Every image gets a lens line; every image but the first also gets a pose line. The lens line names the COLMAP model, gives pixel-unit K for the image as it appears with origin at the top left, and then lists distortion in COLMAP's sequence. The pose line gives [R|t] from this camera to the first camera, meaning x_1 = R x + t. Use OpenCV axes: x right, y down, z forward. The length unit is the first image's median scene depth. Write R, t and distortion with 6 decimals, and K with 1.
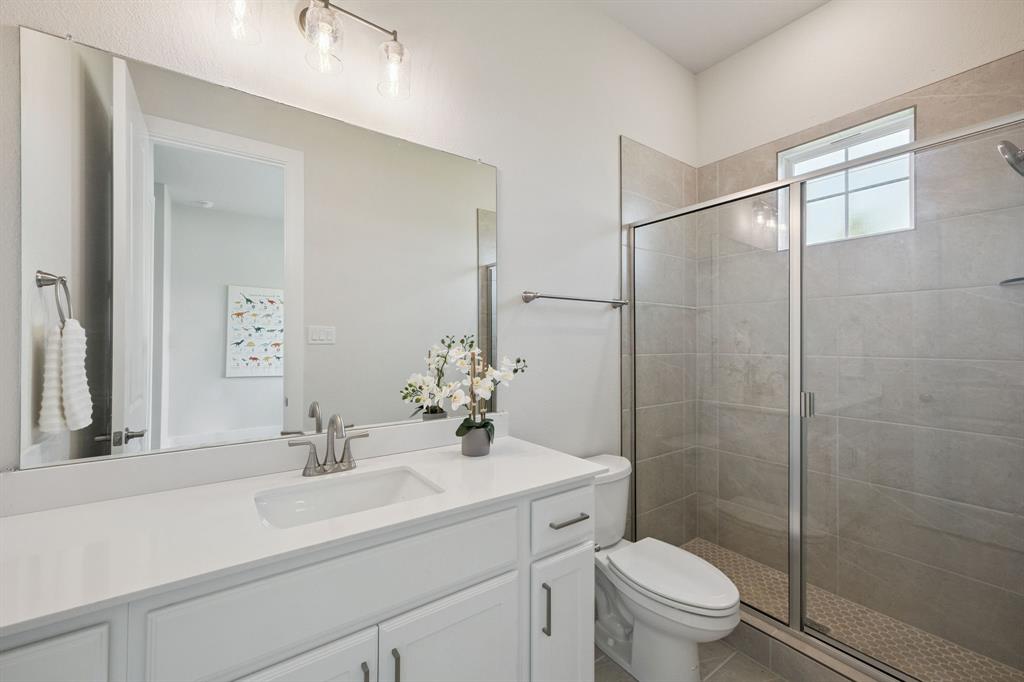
lens RADIAL K [[422.3, 0, 507.2], [0, 422.3, 337.7], [0, 0, 1]] dist [0.016399, 0.000132]
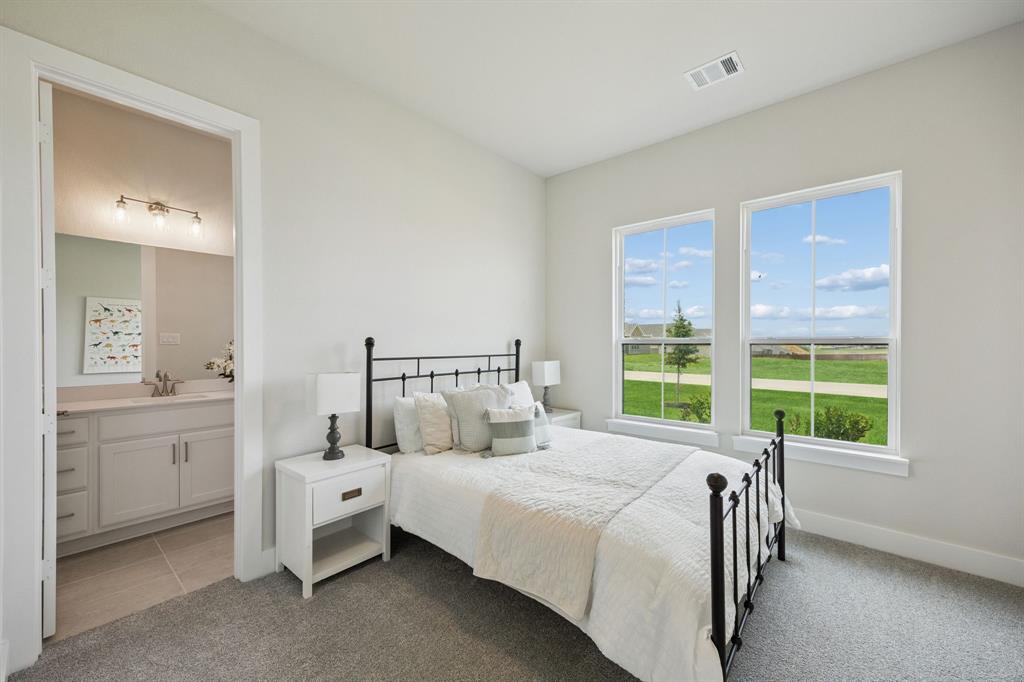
lens RADIAL K [[422.3, 0, 514.4], [0, 422.3, 341.6], [0, 0, 1]] dist [0.016399, 0.000132]
pose [[0.973075, -0.004285, 0.230448, 0.235885], [0.002013, 0.999947, 0.010093, -0.005520], [-0.230480, -0.009357, 0.973032, -0.449069]]
